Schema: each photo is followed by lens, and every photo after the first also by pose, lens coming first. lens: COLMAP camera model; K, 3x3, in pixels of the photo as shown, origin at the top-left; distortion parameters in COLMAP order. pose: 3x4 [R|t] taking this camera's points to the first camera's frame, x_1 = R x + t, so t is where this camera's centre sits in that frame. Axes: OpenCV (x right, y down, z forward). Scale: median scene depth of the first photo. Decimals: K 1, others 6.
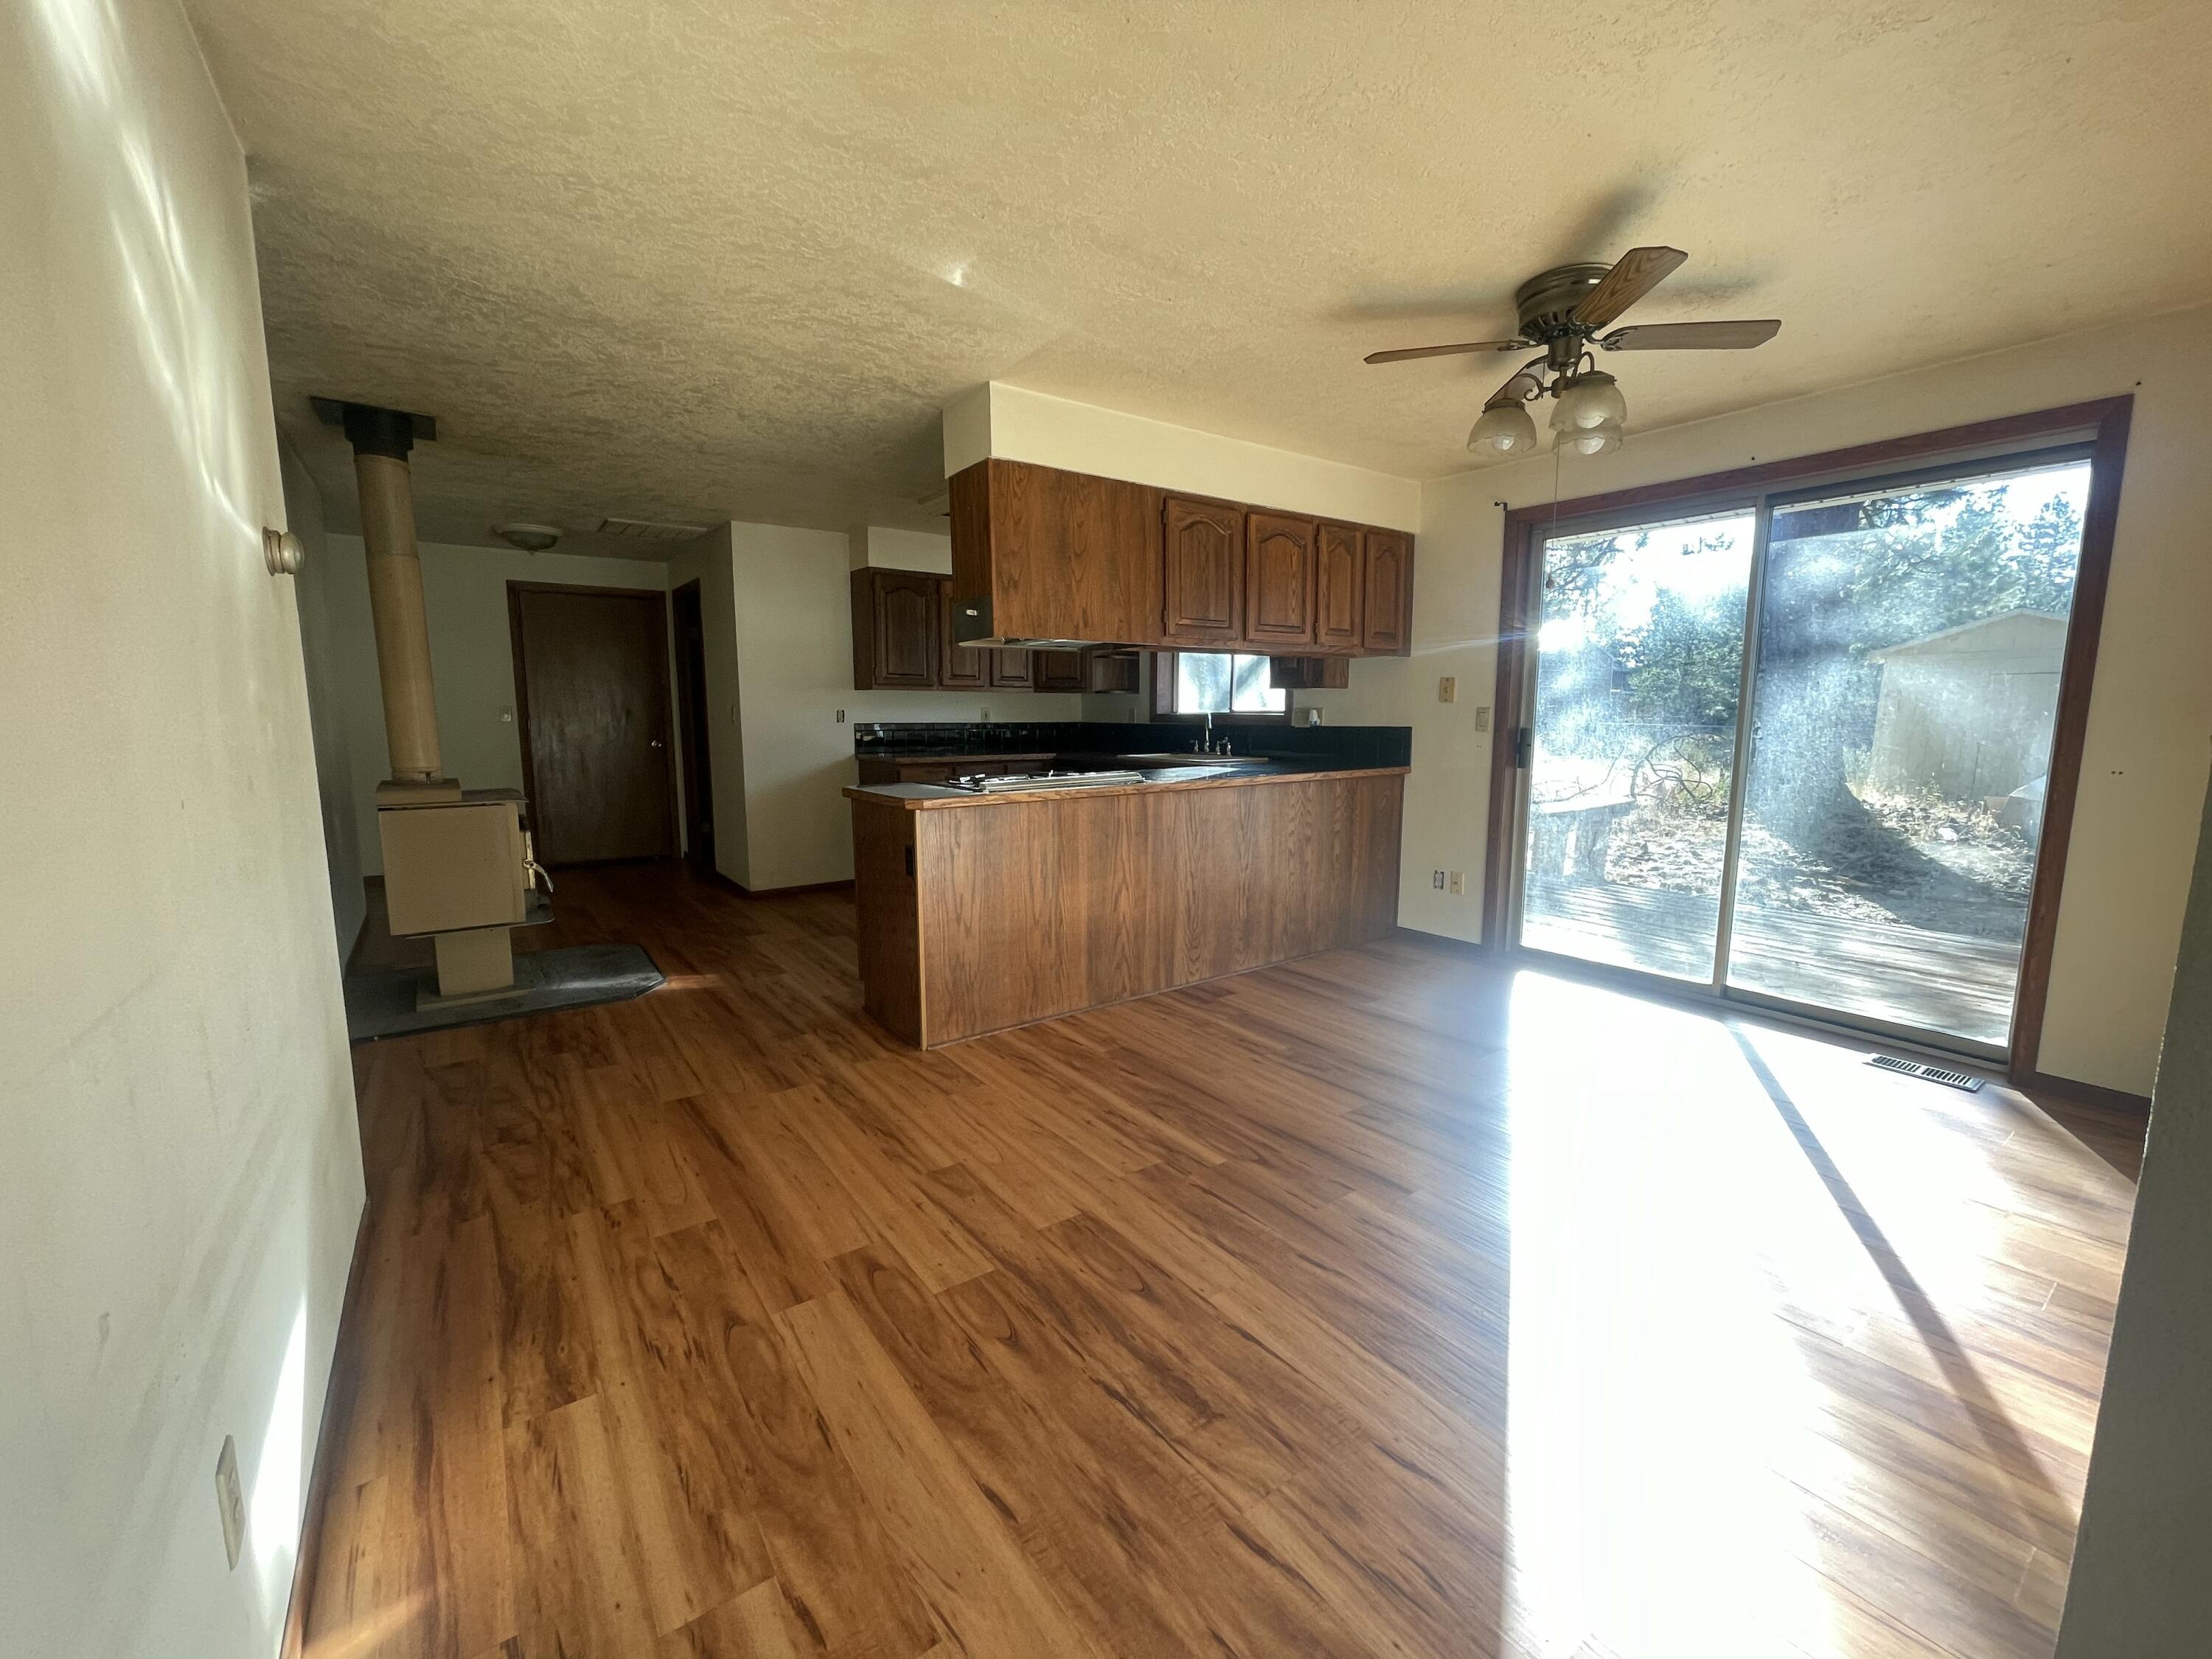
lens RADIAL K [[882.0, 0, 1099.1], [0, 882.0, 828.5], [0, 0, 1]] dist [-0.012017, 0.008304]
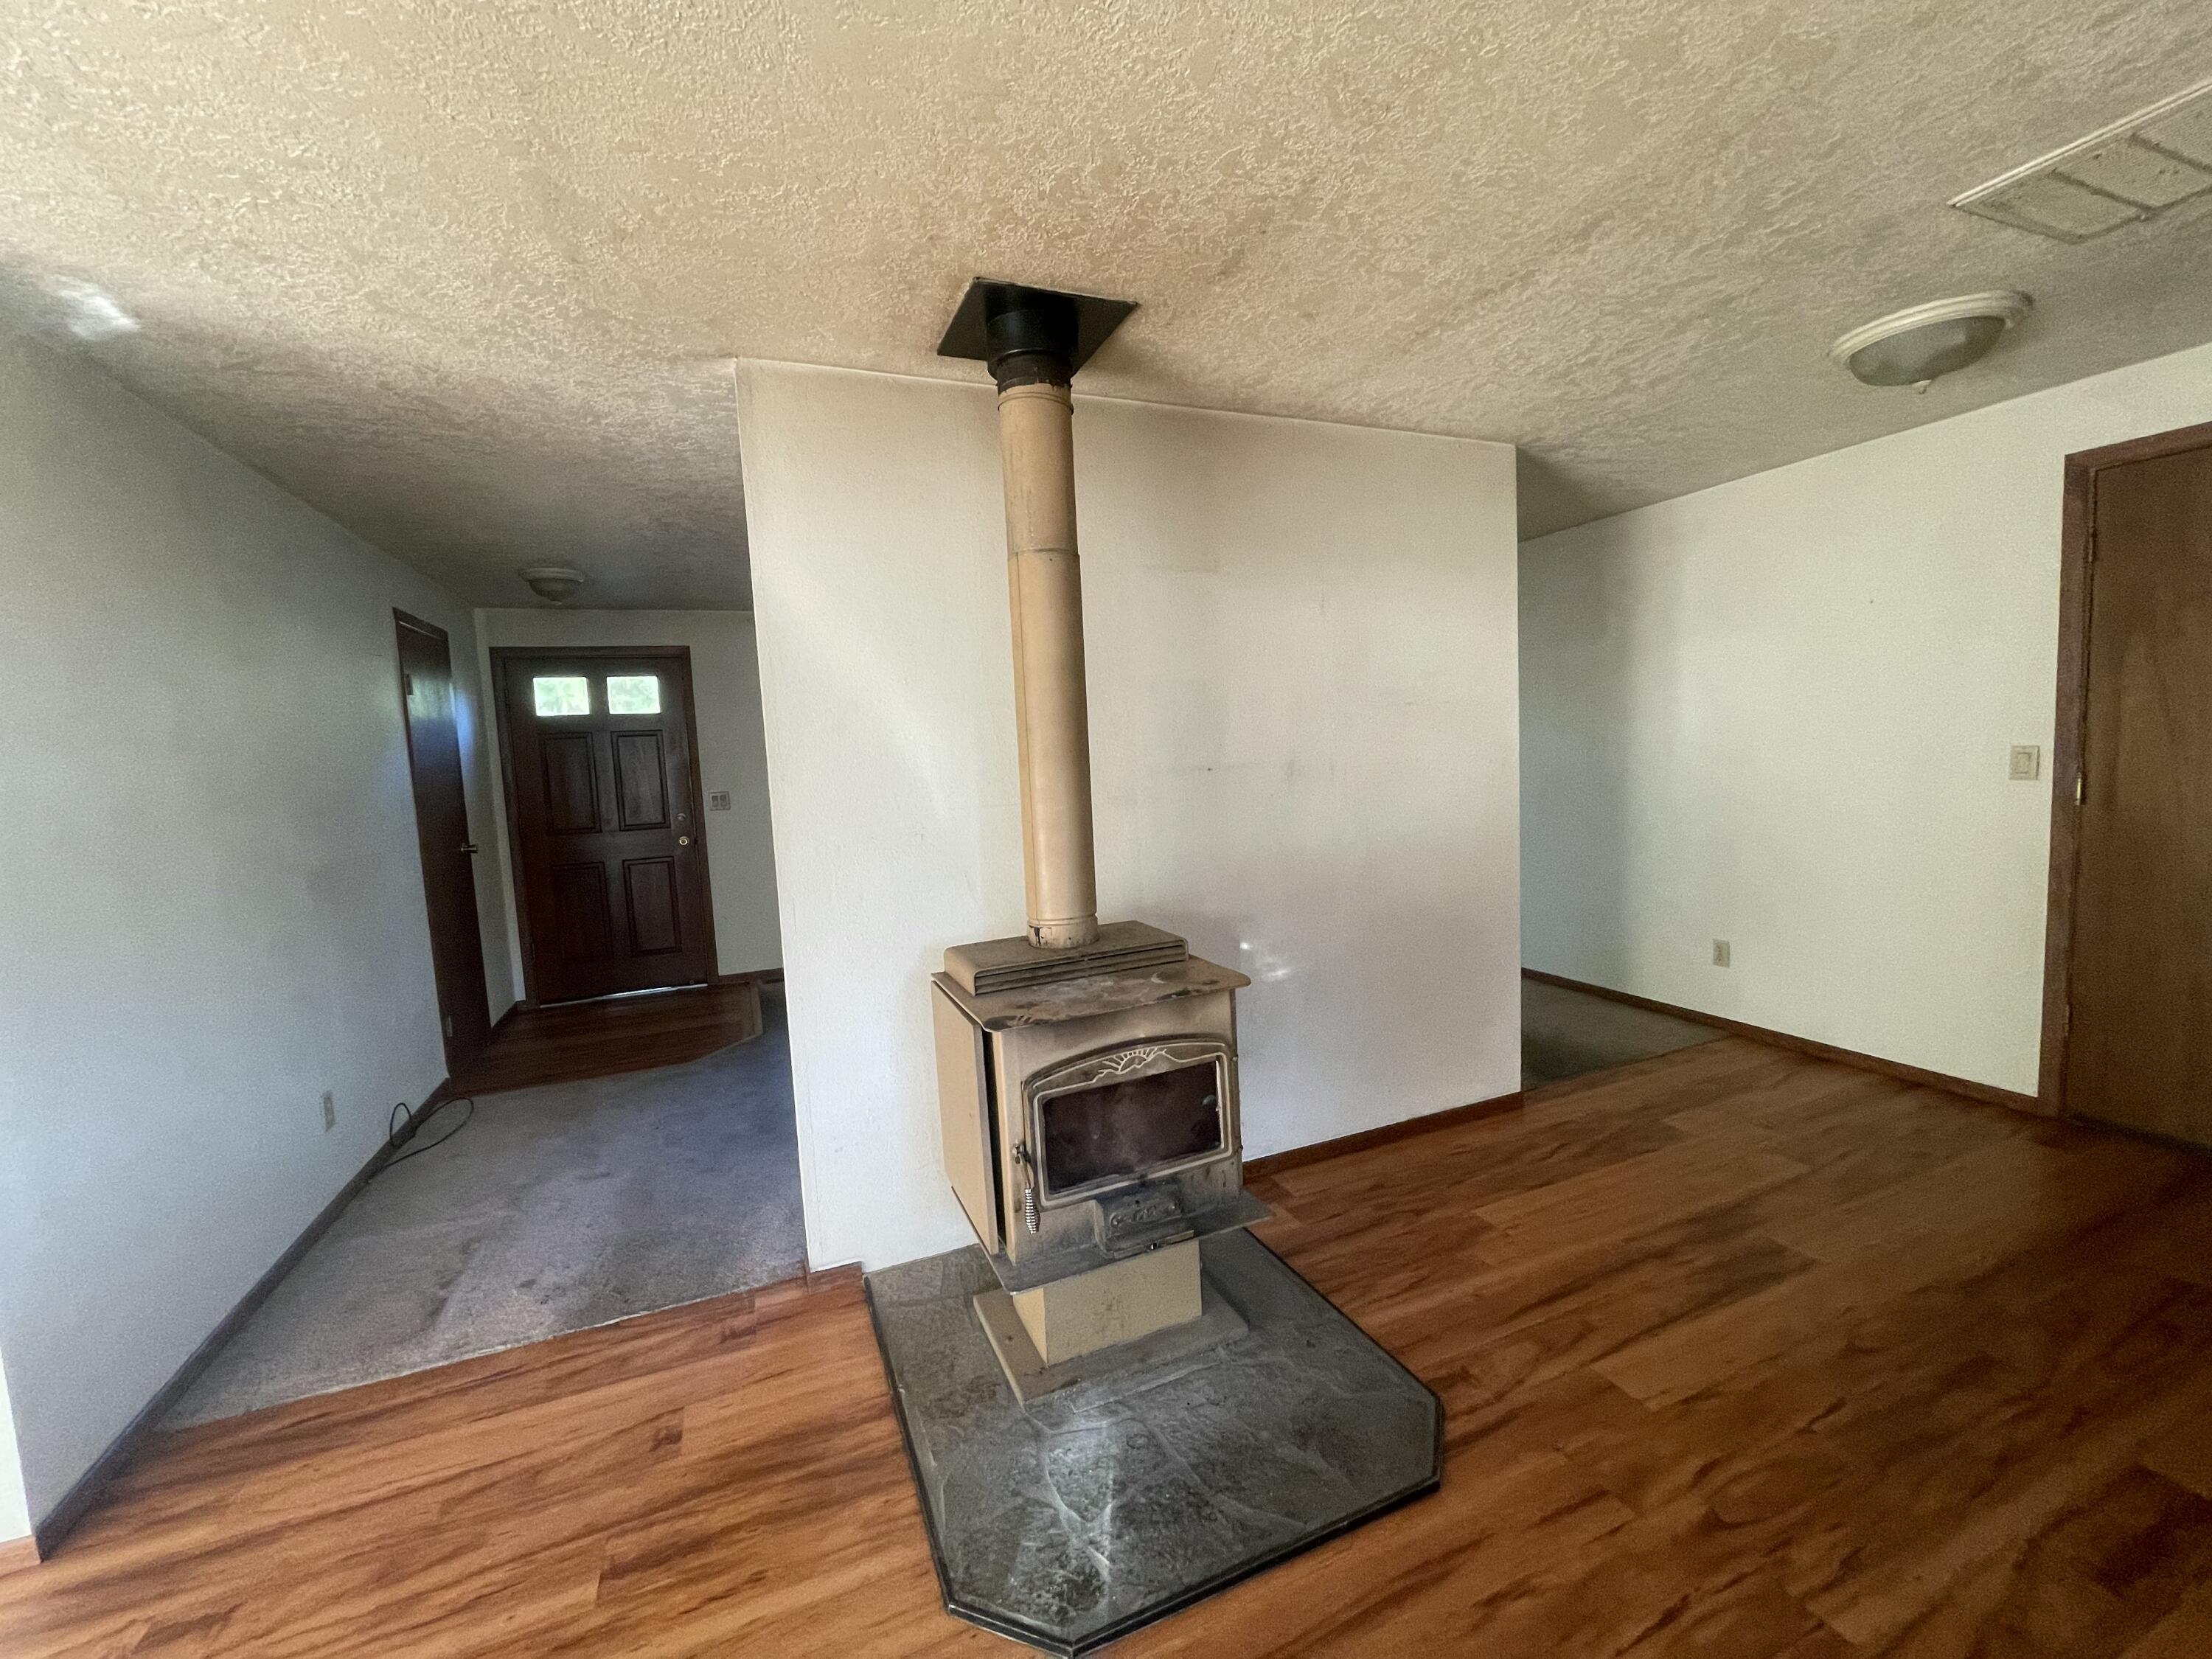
lens RADIAL K [[896.5, 0, 1101.8], [0, 896.5, 829.5], [0, 0, 1]] dist [-0.001154, -0.000175]
pose [[-0.243555, 0.087412, -0.965940, -0.365299], [-0.076342, 0.991113, 0.108939, -0.329990], [0.966878, 0.100274, -0.234717, 1.995000]]
